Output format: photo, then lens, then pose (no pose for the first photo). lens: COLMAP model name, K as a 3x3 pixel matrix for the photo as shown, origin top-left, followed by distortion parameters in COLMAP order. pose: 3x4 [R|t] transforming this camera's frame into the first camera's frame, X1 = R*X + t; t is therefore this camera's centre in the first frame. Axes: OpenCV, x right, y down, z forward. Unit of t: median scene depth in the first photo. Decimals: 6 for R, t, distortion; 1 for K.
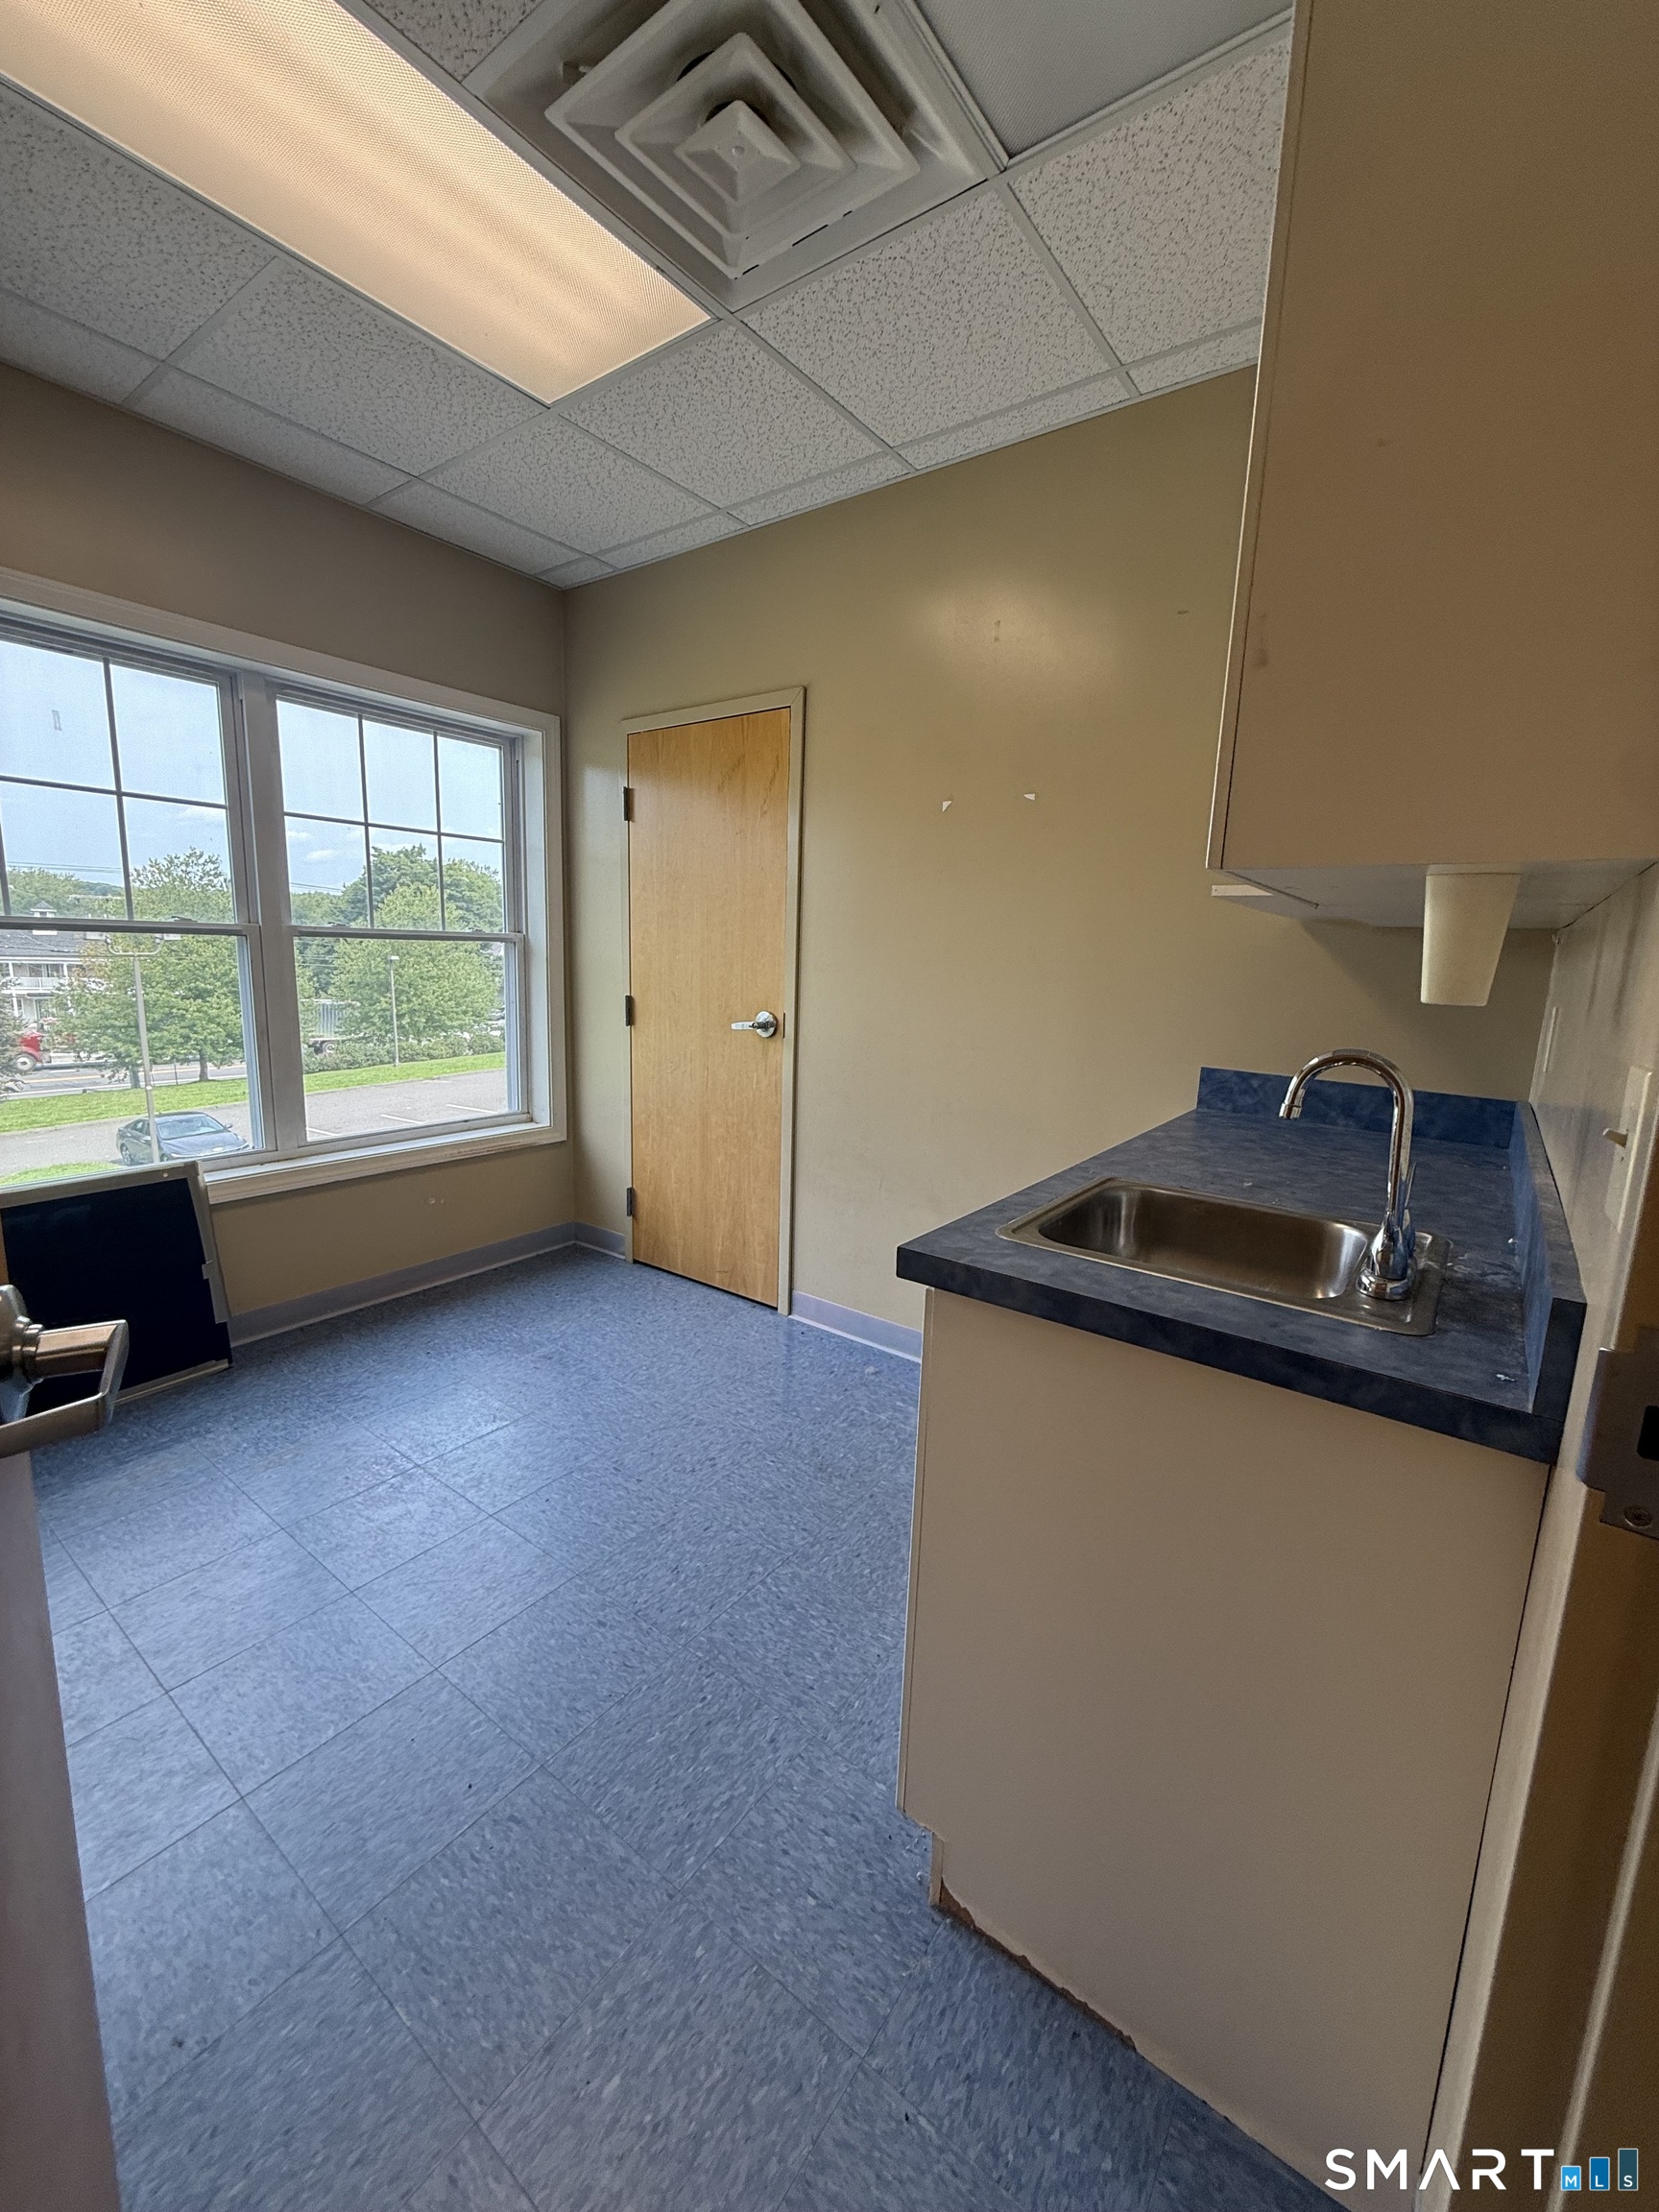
lens RADIAL K [[877.7, 0, 829.2], [0, 877.7, 1102.0], [0, 0, 1]] dist [0.001129, 0.000308]
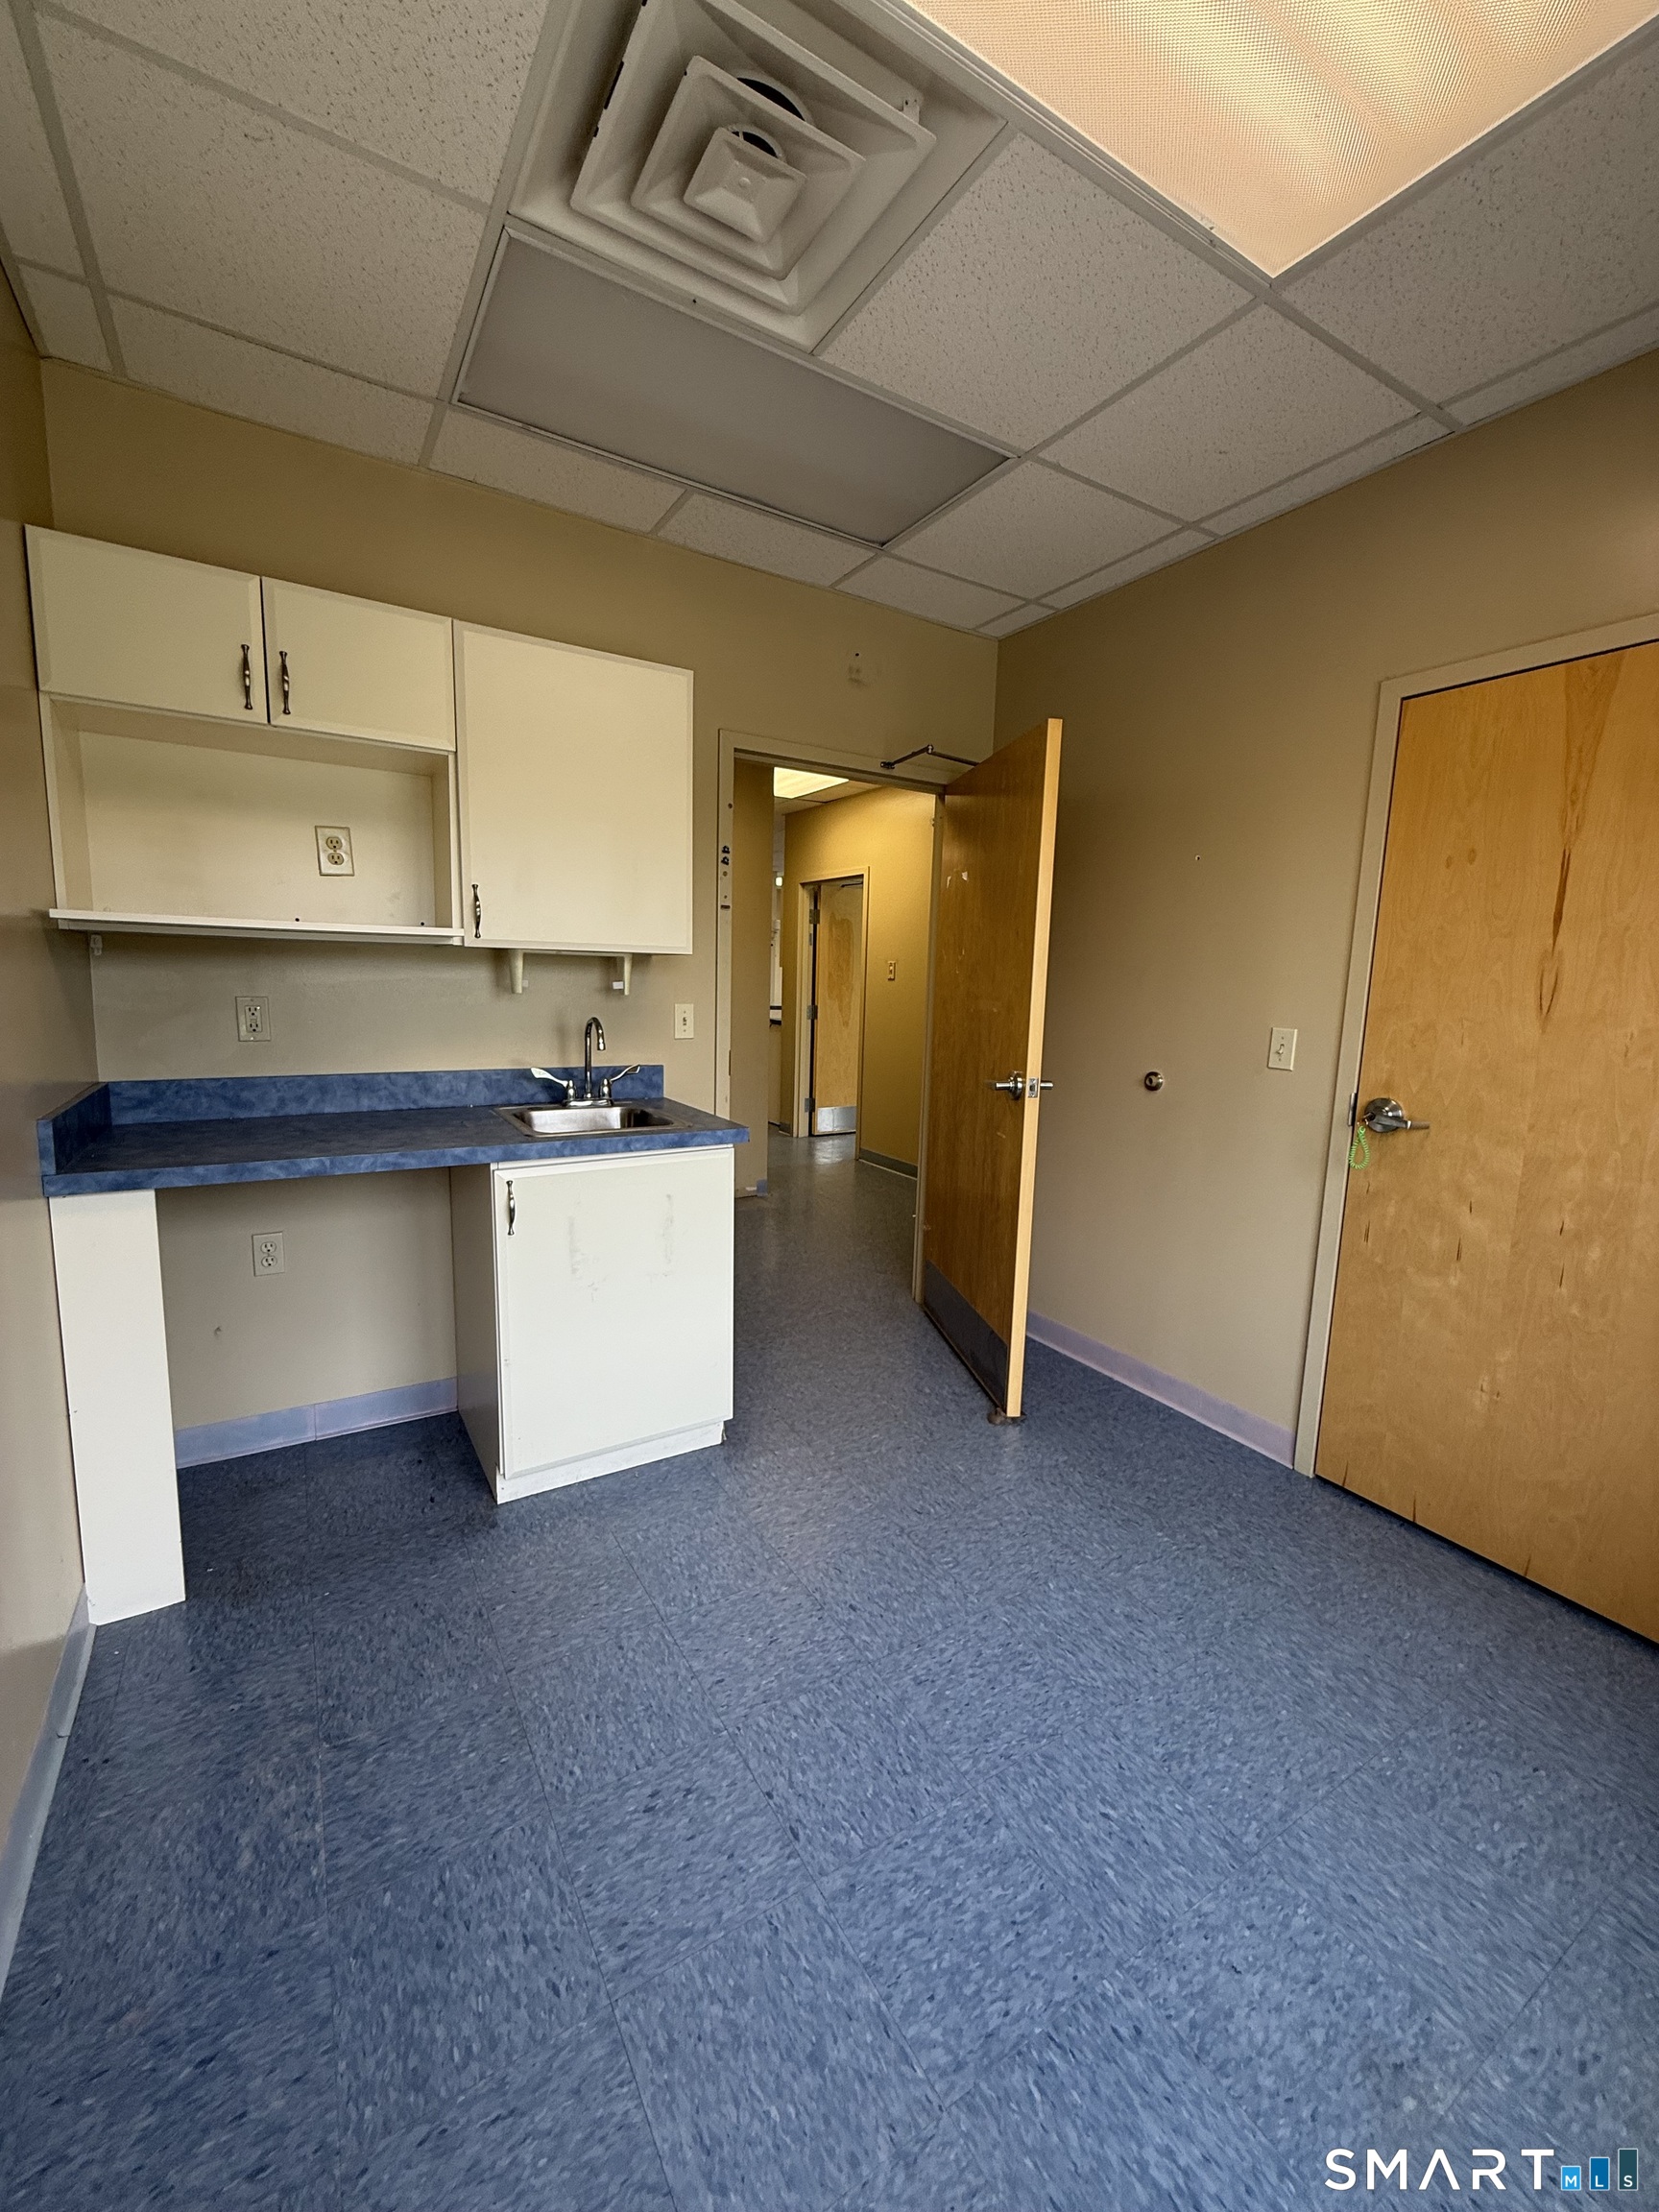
lens RADIAL K [[877.7, 0, 829.2], [0, 877.7, 1102.0], [0, 0, 1]] dist [0.001129, 0.000308]
pose [[-0.924908, -0.111260, 0.363548, -0.557163], [0.006634, 0.951353, 0.308031, -0.351353], [-0.380134, 0.287312, -0.879176, 1.781998]]
